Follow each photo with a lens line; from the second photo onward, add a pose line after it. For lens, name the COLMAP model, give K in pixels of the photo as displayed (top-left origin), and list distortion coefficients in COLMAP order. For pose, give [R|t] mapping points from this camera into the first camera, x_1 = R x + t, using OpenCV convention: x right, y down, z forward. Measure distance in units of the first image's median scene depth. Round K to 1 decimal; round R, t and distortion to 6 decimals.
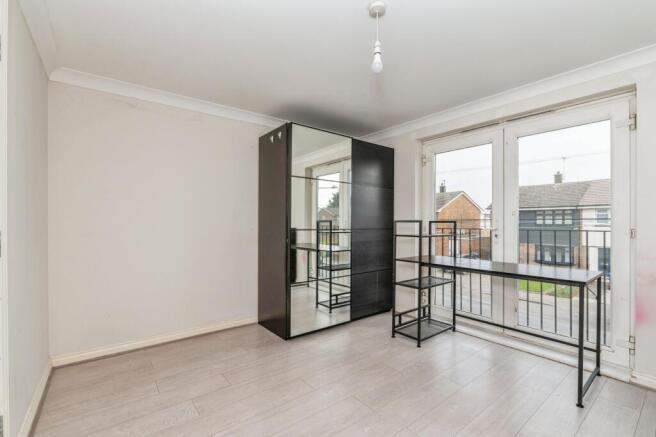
lens RADIAL K [[292.8, 0, 330.6], [0, 292.8, 219.8], [0, 0, 1]] dist [-0.004300, -0.000687]
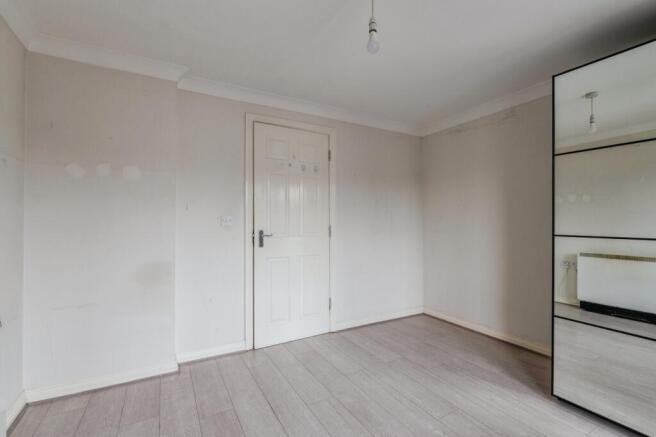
lens RADIAL K [[292.8, 0, 328.4], [0, 292.8, 220.4], [0, 0, 1]] dist [-0.004300, -0.000687]
pose [[-0.147054, -0.013005, -0.989043, 0.516478], [0.000822, 0.999912, -0.013270, 0.009044], [0.989128, -0.002764, -0.147031, 0.499470]]
